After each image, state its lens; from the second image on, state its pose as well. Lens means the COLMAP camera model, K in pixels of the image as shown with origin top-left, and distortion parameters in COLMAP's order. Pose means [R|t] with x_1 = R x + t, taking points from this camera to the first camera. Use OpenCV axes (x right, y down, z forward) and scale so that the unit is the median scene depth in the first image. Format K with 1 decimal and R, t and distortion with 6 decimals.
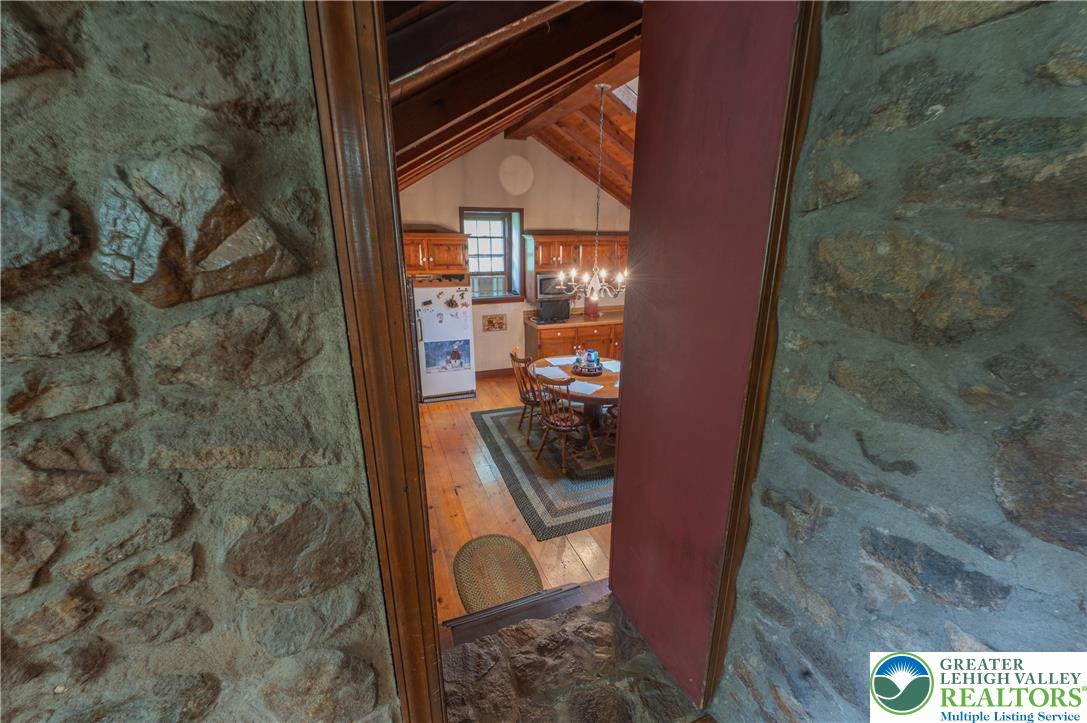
lens RADIAL K [[431.5, 0, 543.5], [0, 431.5, 361.5], [0, 0, 1]] dist [-0.011380, -0.000115]
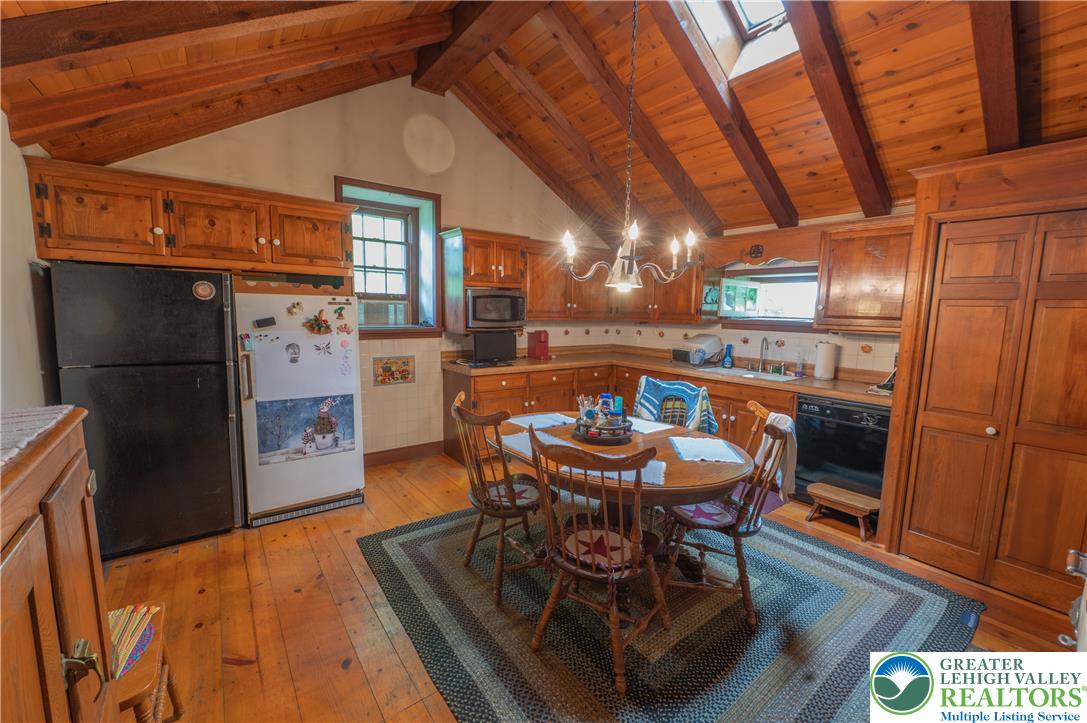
lens RADIAL K [[435.7, 0, 544.1], [0, 435.7, 358.5], [0, 0, 1]] dist [-0.001387, -0.000012]
pose [[0.960919, -0.019590, 0.276135, -0.092789], [0.067251, 0.984131, -0.164207, 0.010699], [-0.268536, 0.176360, 0.946987, 0.417179]]
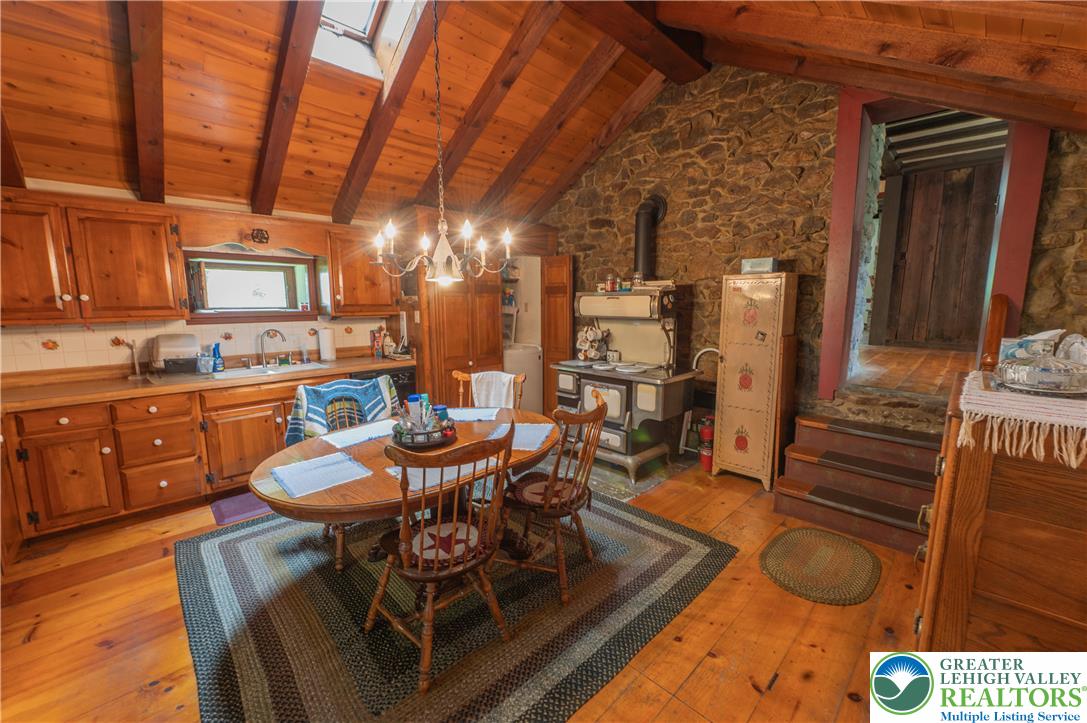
lens RADIAL K [[431.5, 0, 543.5], [0, 431.5, 361.5], [0, 0, 1]] dist [-0.011380, -0.000115]
pose [[-0.395843, -0.131375, 0.908872, -0.314364], [0.268059, 0.930080, 0.251189, -0.118405], [-0.878324, 0.343063, -0.332949, 0.839406]]
